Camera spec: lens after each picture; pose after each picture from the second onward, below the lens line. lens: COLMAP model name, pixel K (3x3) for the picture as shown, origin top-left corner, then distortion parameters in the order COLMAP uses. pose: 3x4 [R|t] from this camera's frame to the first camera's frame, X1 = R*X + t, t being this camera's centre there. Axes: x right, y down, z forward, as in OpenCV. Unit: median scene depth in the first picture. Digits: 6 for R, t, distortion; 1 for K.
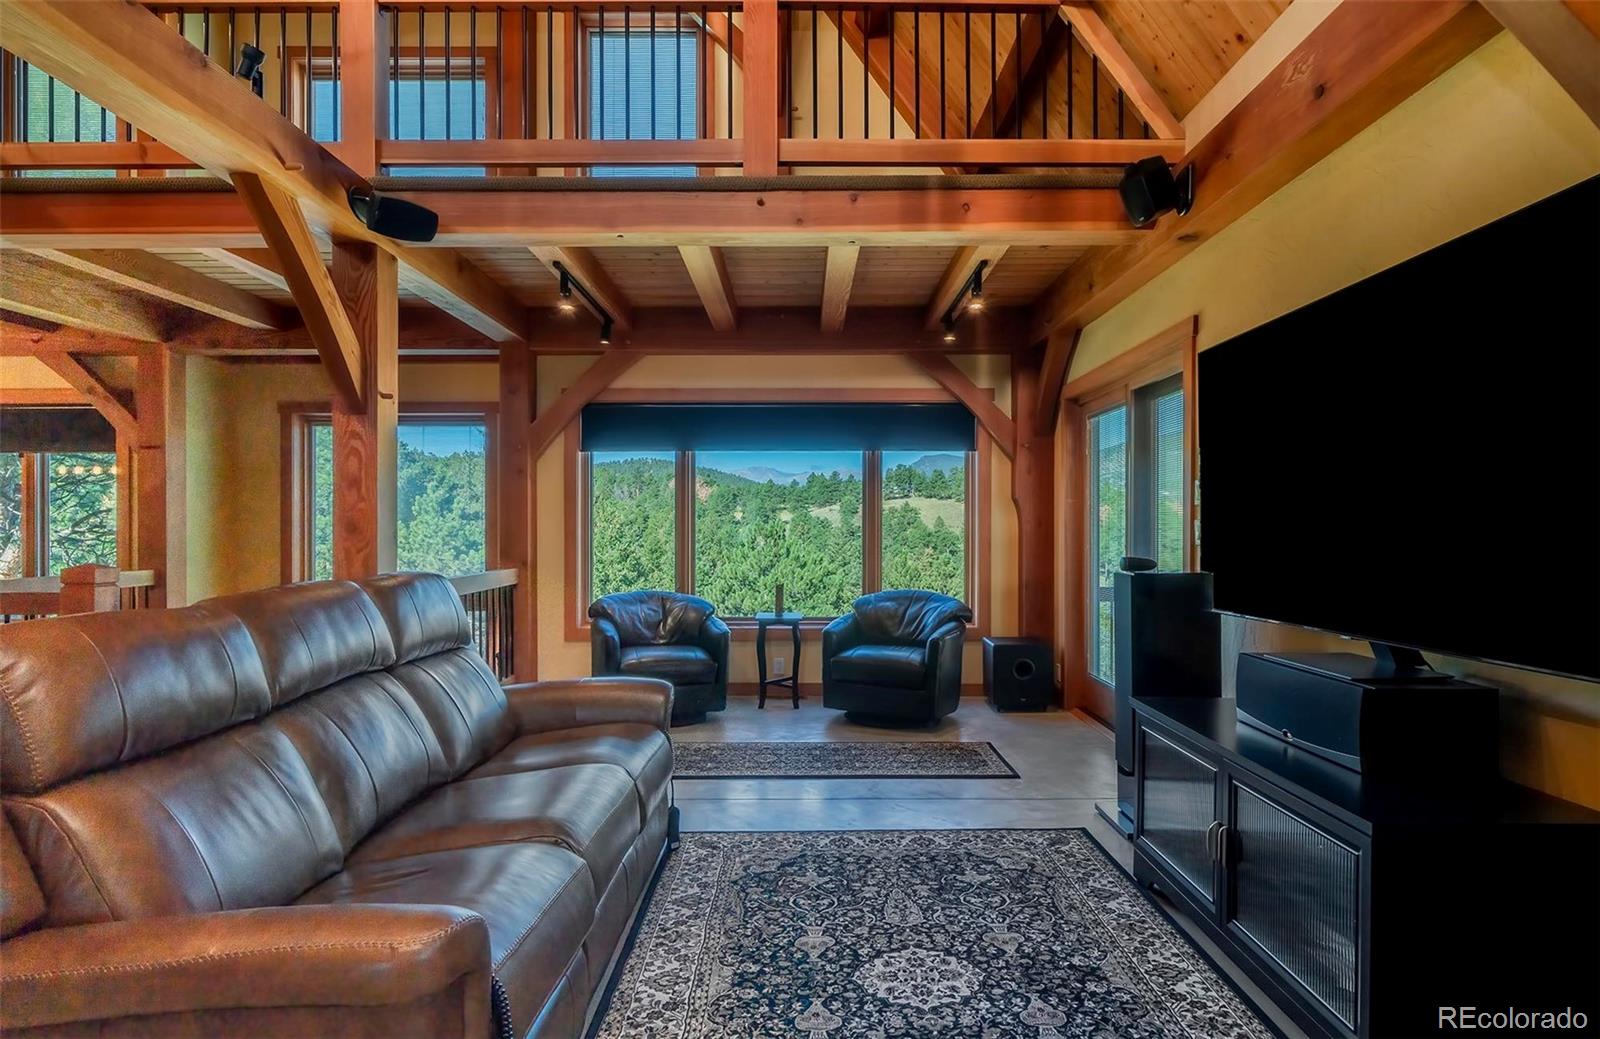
lens RADIAL K [[866.8, 0, 807.5], [0, 866.8, 523.6], [0, 0, 1]] dist [0.000869, 0.000720]
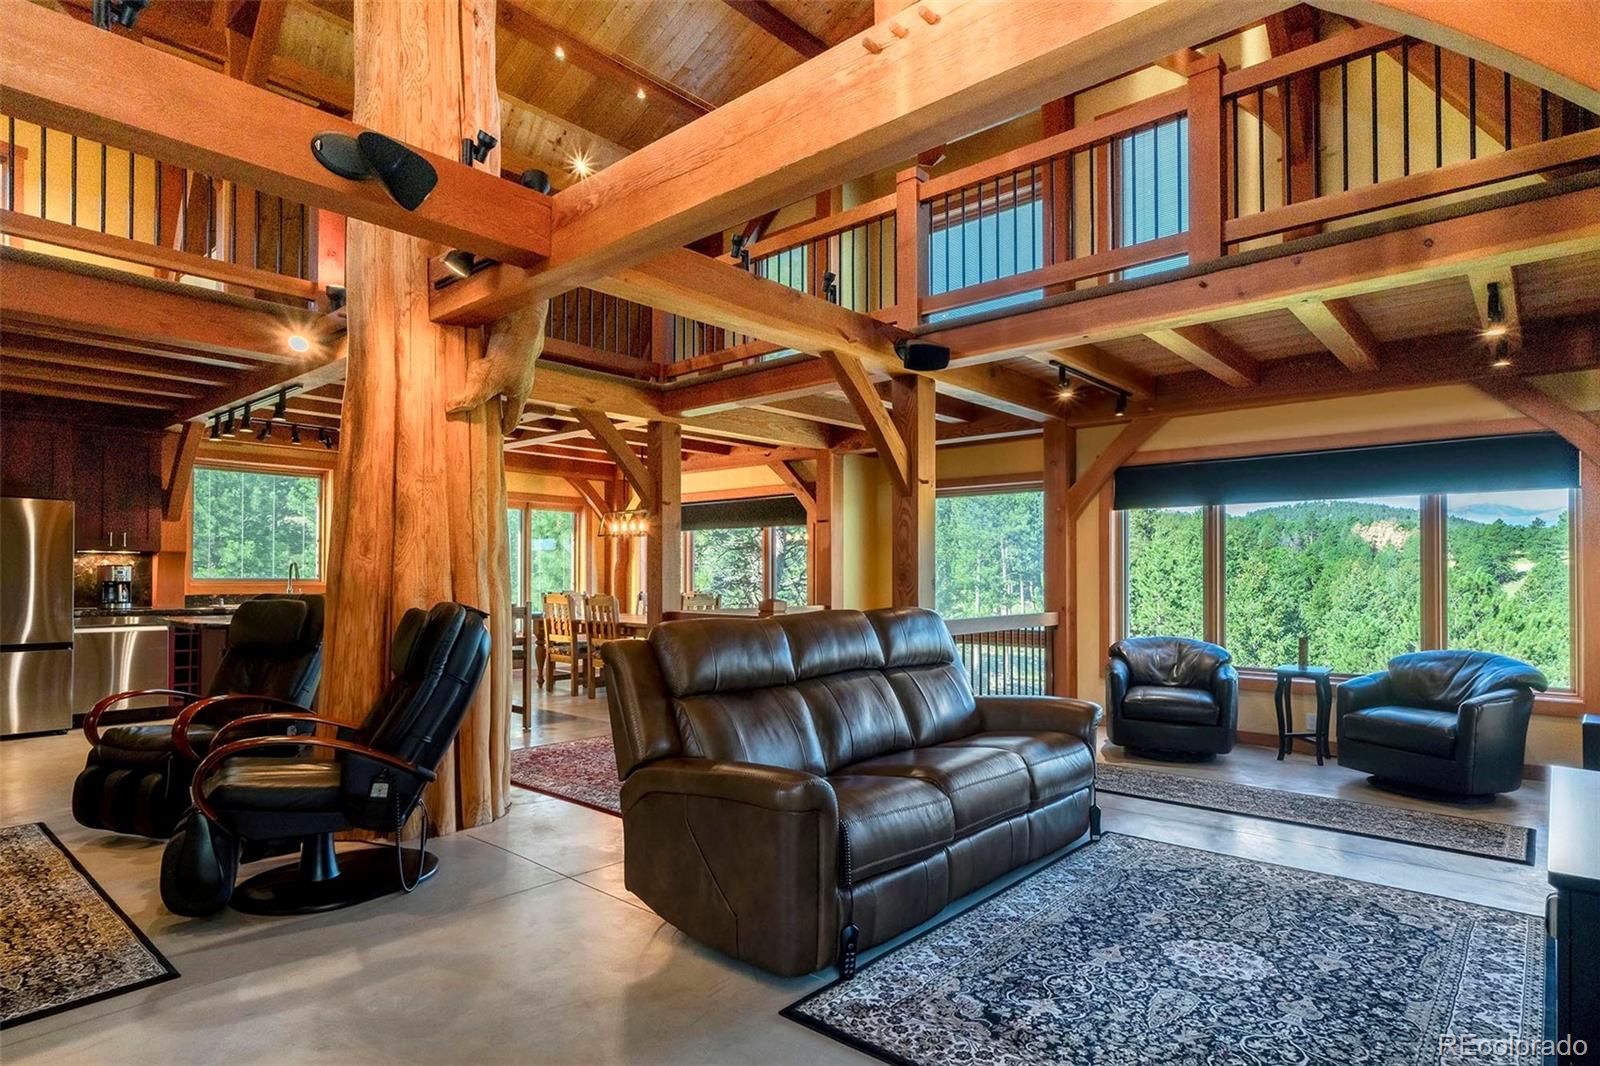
lens RADIAL K [[848.7, 0, 807.2], [0, 848.7, 572.6], [0, 0, 1]] dist [-0.004794, 0.000397]
pose [[0.747199, 0.001894, -0.664598, 0.321420], [-0.002902, 0.999996, -0.000413, -0.001571], [0.664594, 0.002237, 0.747201, -0.158986]]
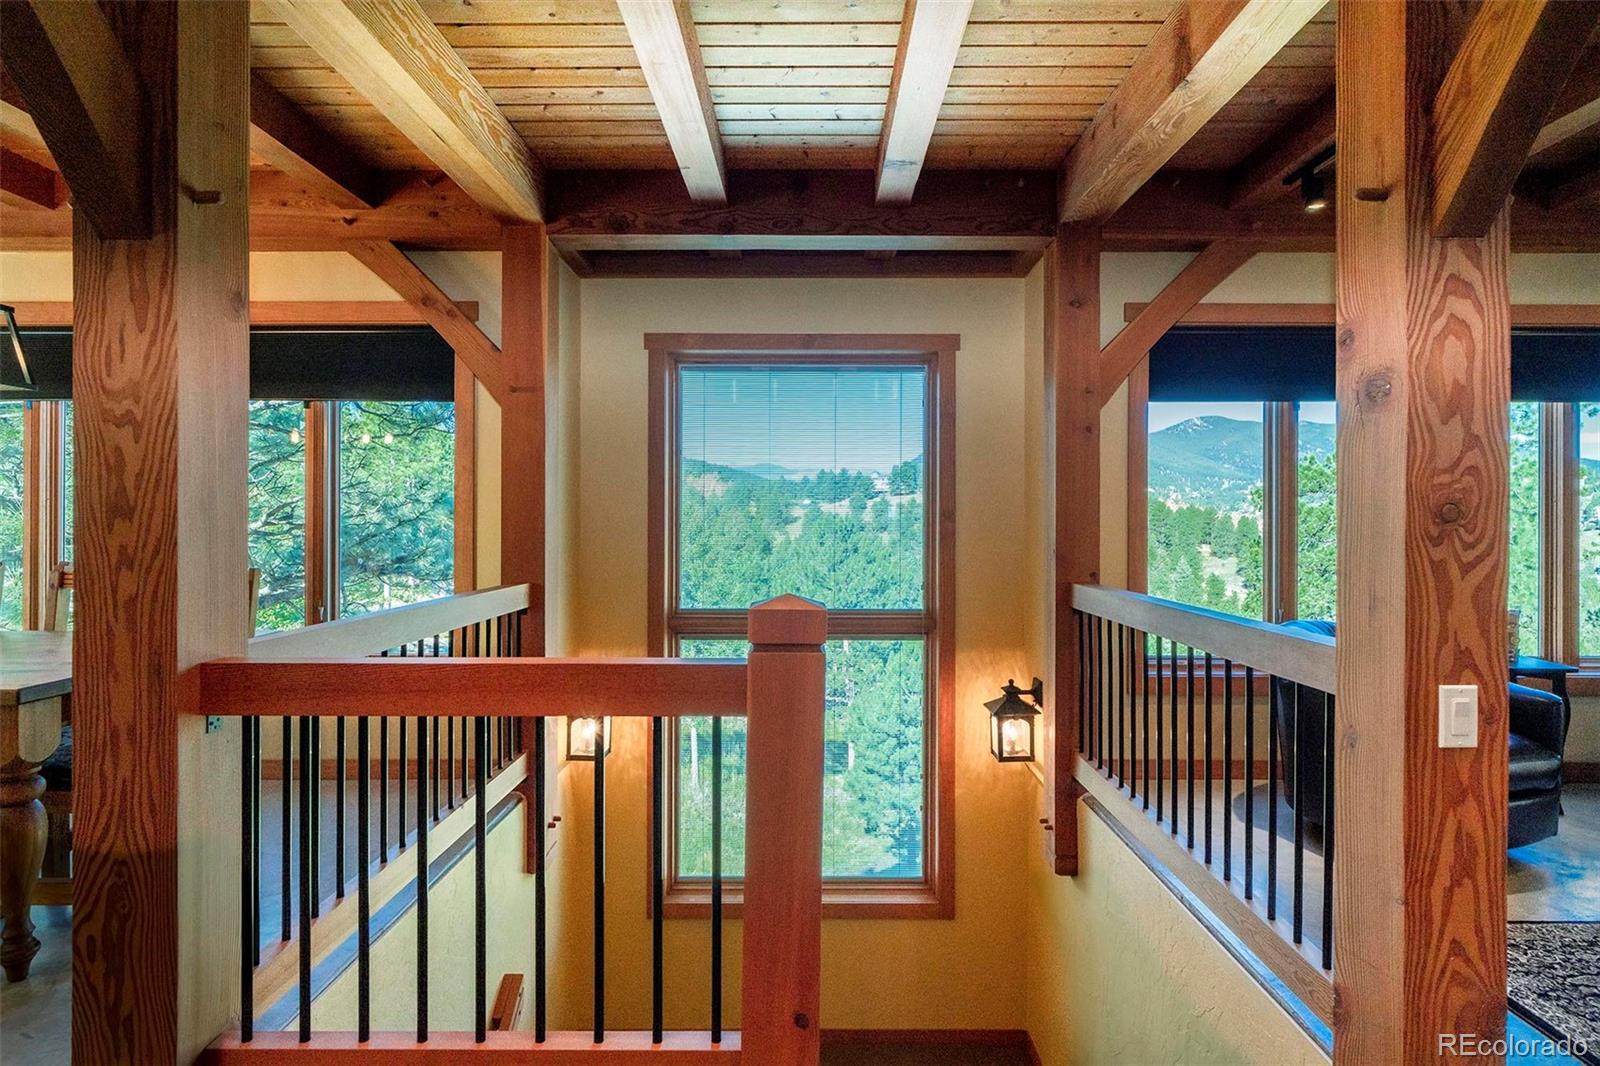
lens RADIAL K [[834.4, 0, 800.0], [0, 834.4, 533.0], [0, 0, 1]] dist [-0.034229, -0.000101]
pose [[0.999949, 0.002627, -0.009748, -1.026466], [-0.002458, 0.999848, 0.017286, 0.011450], [0.009792, -0.017261, 0.999803, 0.741383]]
